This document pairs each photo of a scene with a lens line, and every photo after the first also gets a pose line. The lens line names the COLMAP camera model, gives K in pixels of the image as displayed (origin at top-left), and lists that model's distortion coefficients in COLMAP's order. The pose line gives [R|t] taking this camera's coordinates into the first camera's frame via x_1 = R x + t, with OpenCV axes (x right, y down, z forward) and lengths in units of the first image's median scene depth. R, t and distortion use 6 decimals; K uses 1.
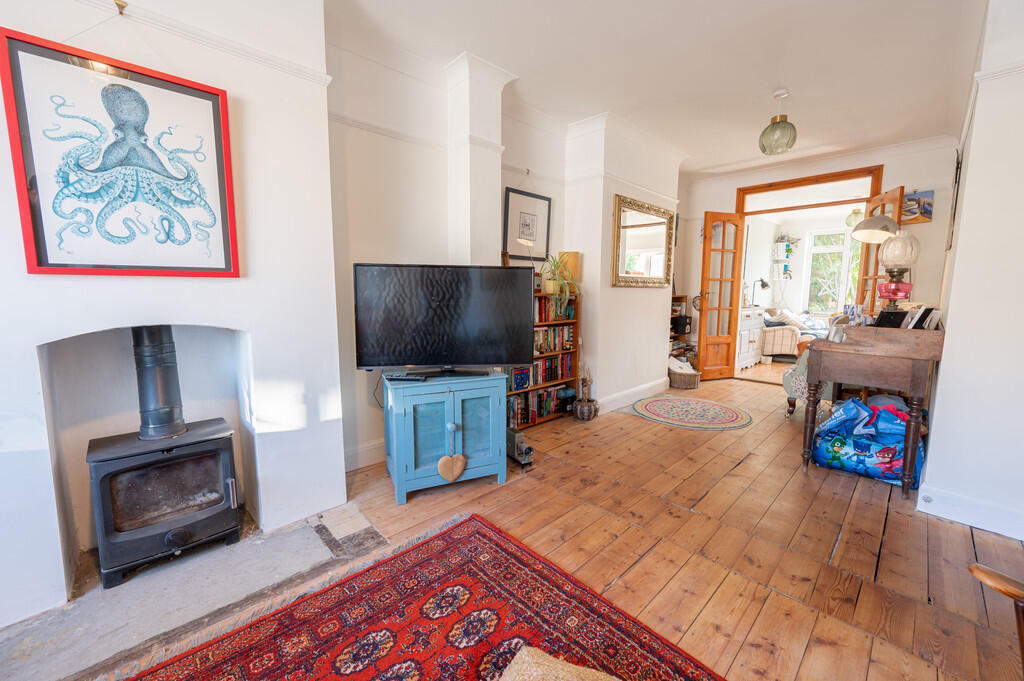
lens RADIAL K [[402.1, 0, 514.4], [0, 402.1, 338.0], [0, 0, 1]] dist [-0.002336, -0.000336]
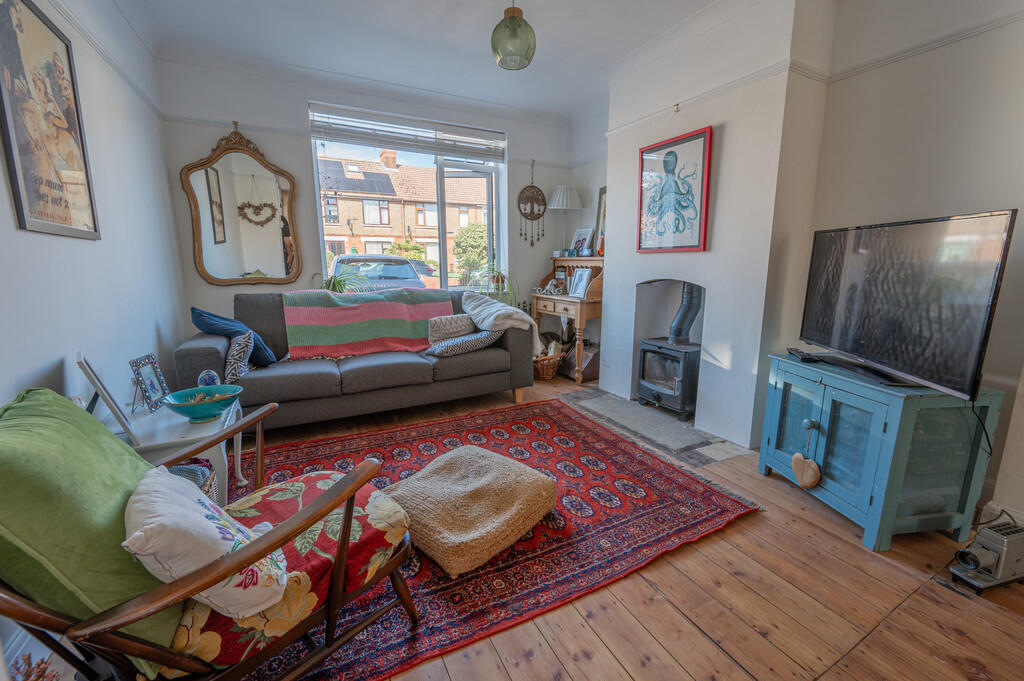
lens RADIAL K [[402.1, 0, 514.4], [0, 402.1, 338.0], [0, 0, 1]] dist [-0.002336, -0.000336]
pose [[-0.277328, 0.176791, -0.944369, 1.038378], [-0.112882, 0.970121, 0.214762, -0.083284], [0.954121, 0.166162, -0.249086, 0.799207]]
